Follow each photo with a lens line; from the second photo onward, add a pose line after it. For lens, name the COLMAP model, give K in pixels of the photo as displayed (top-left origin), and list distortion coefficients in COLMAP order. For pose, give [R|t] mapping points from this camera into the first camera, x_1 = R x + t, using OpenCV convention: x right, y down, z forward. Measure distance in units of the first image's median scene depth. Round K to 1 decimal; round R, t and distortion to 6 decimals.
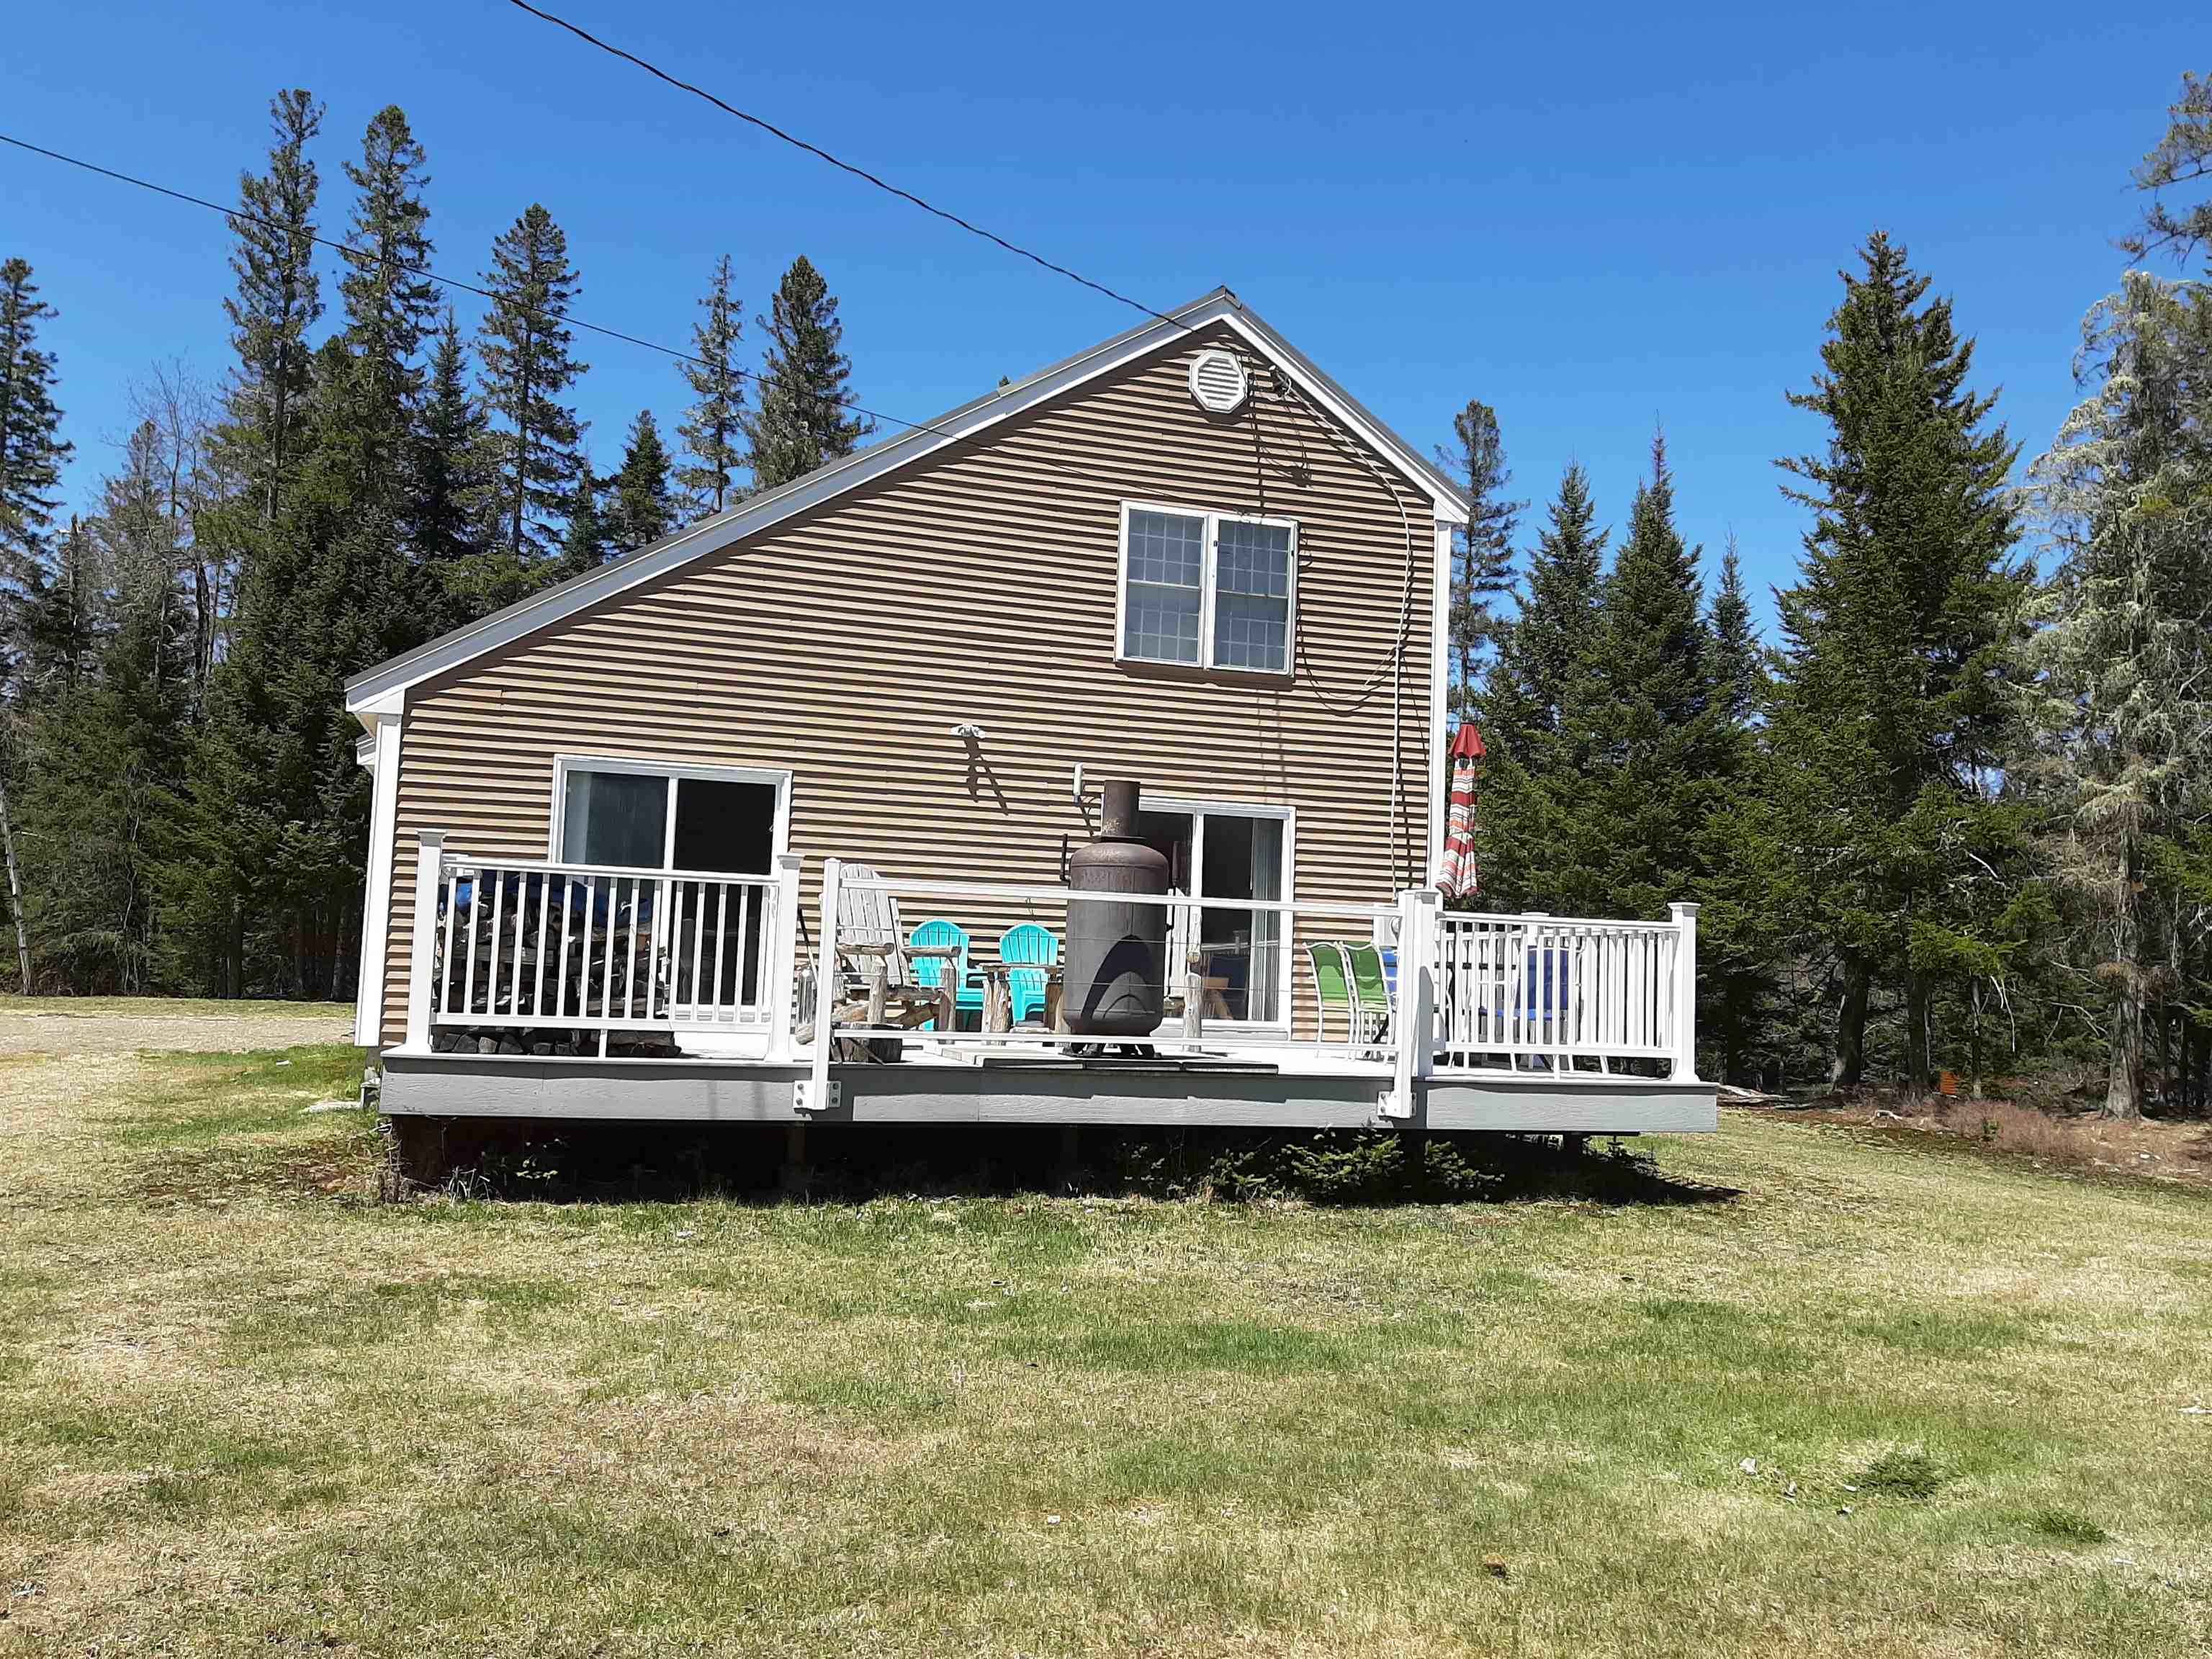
lens RADIAL K [[1694.8, 0, 1106.0], [0, 1694.8, 829.5], [0, 0, 1]] dist [0.110595, -0.172352]
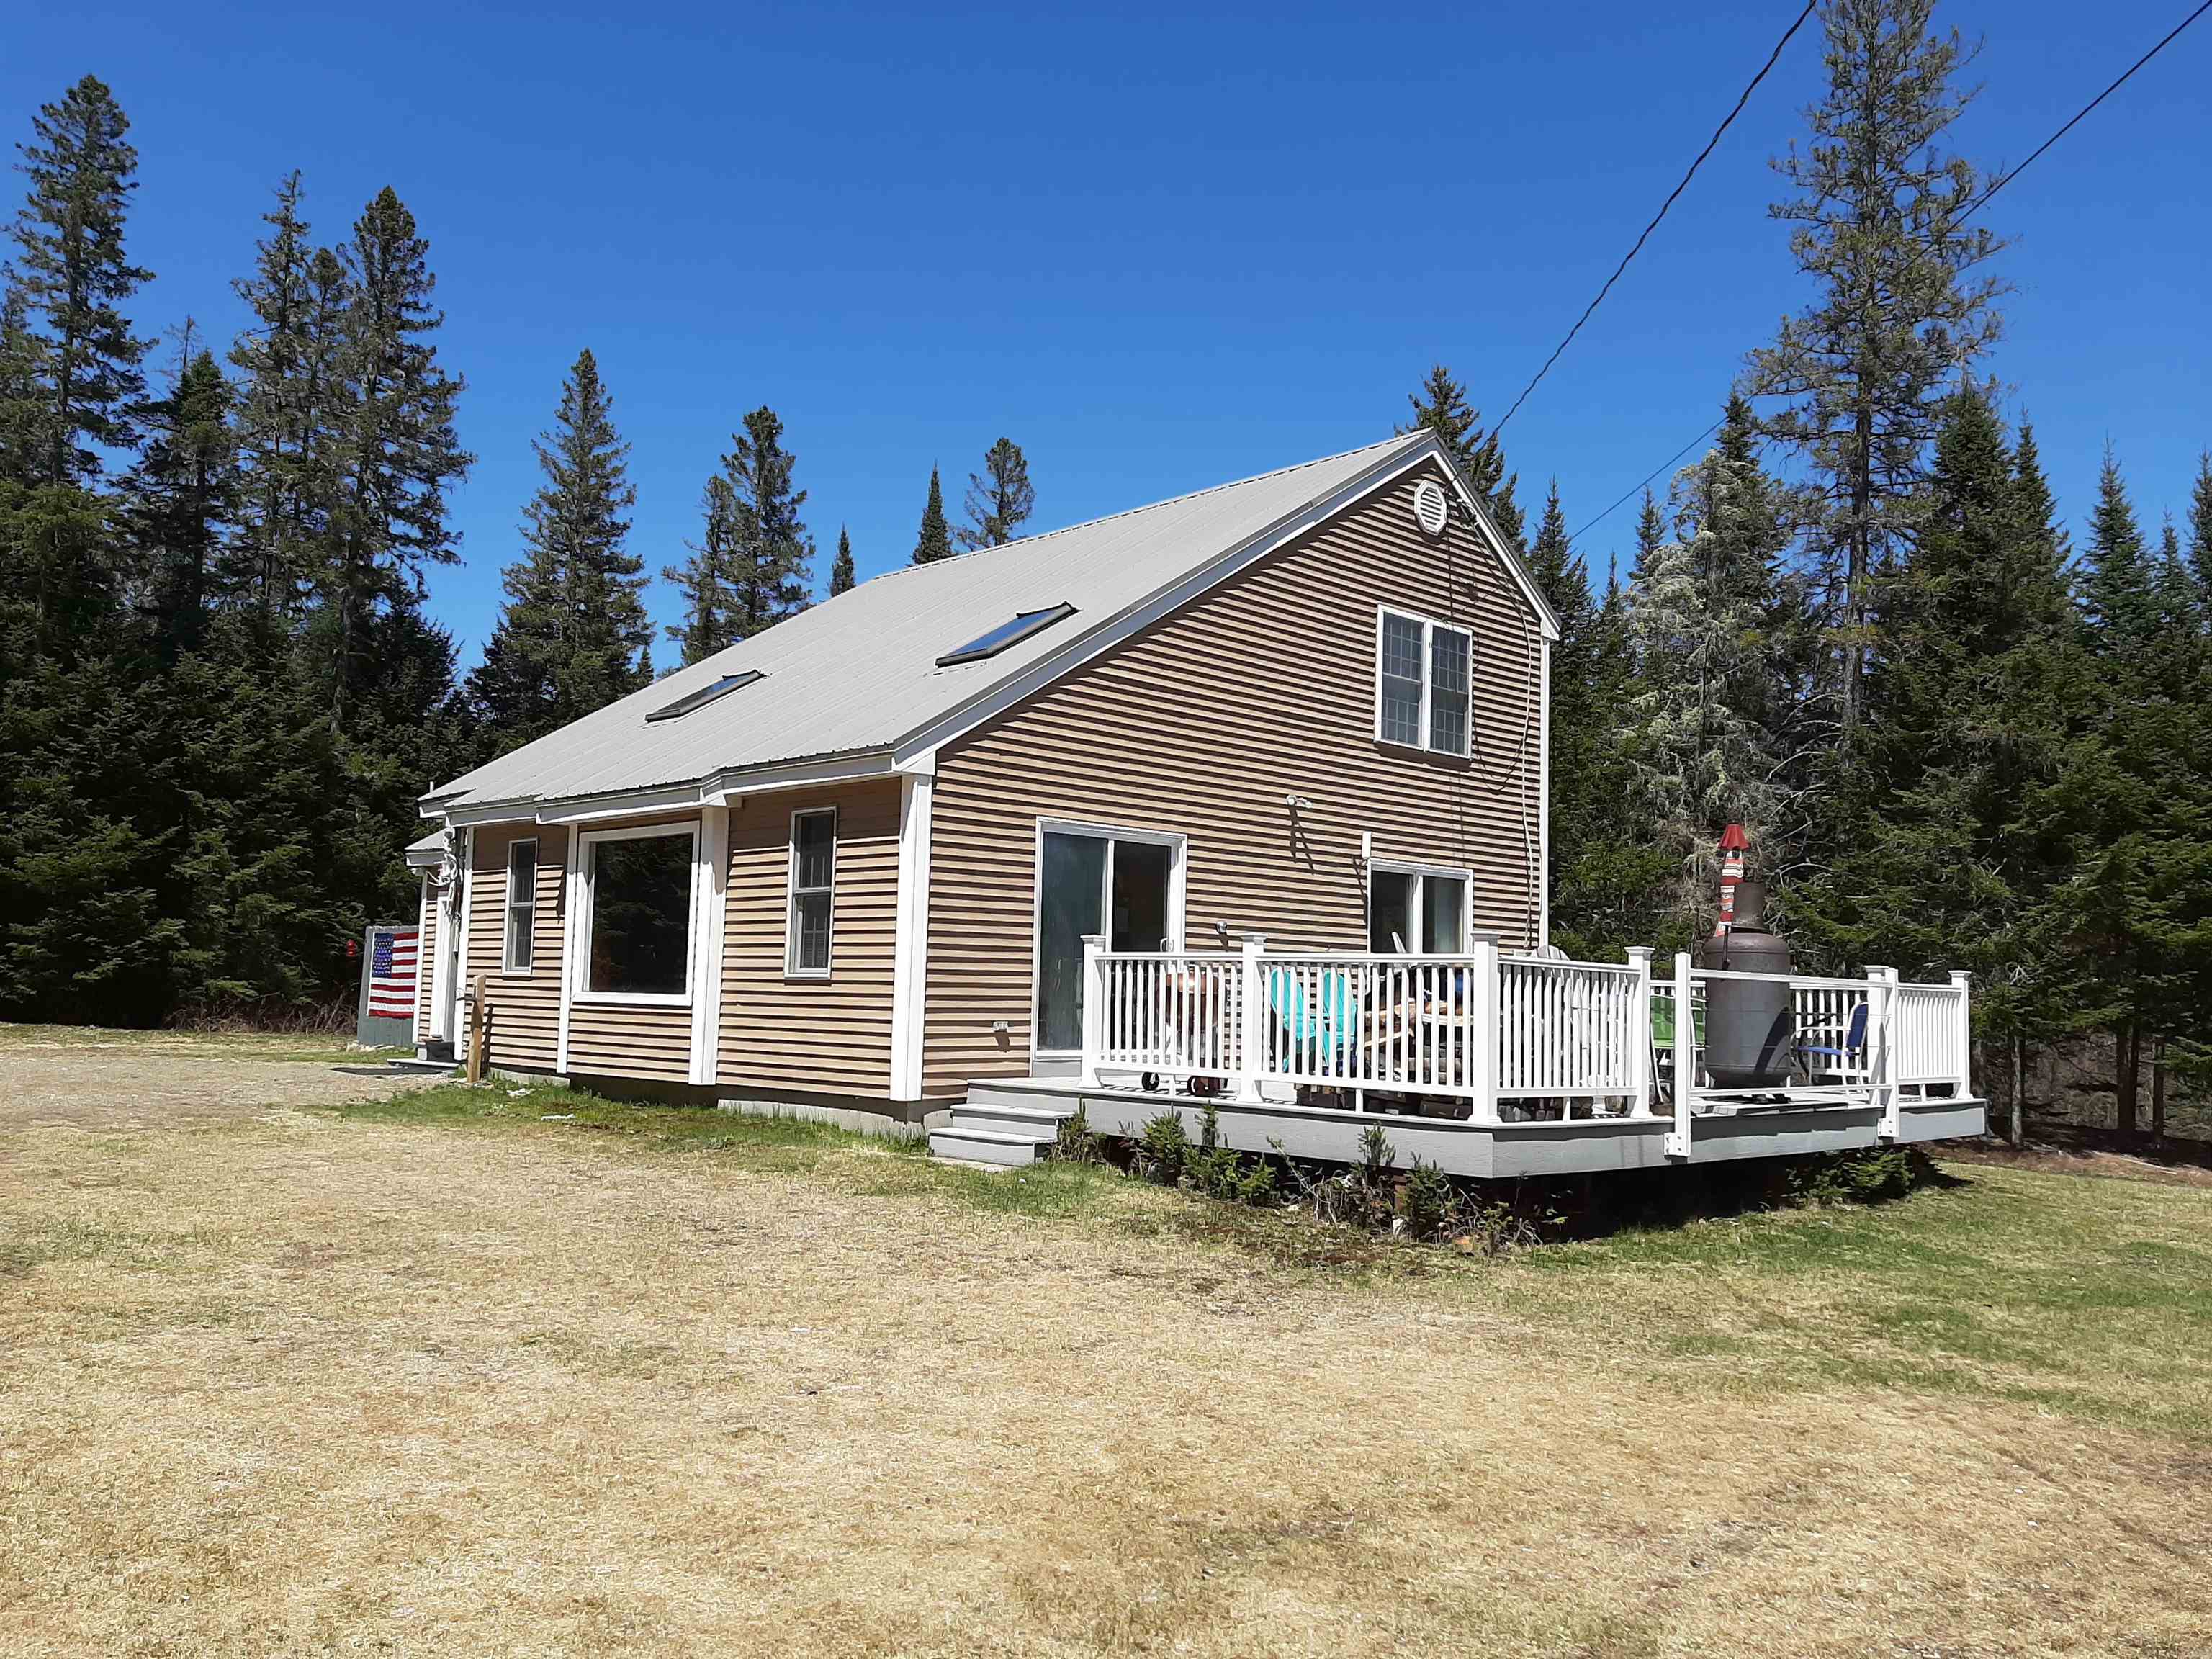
lens RADIAL K [[1680.0, 0, 1106.0], [0, 1680.0, 829.5], [0, 0, 1]] dist [0.025841, -0.006940]
pose [[0.900857, 0.034111, 0.432774, -0.639775], [-0.039927, 0.999193, 0.004356, -0.036710], [-0.432276, -0.021204, 0.901492, 0.043339]]
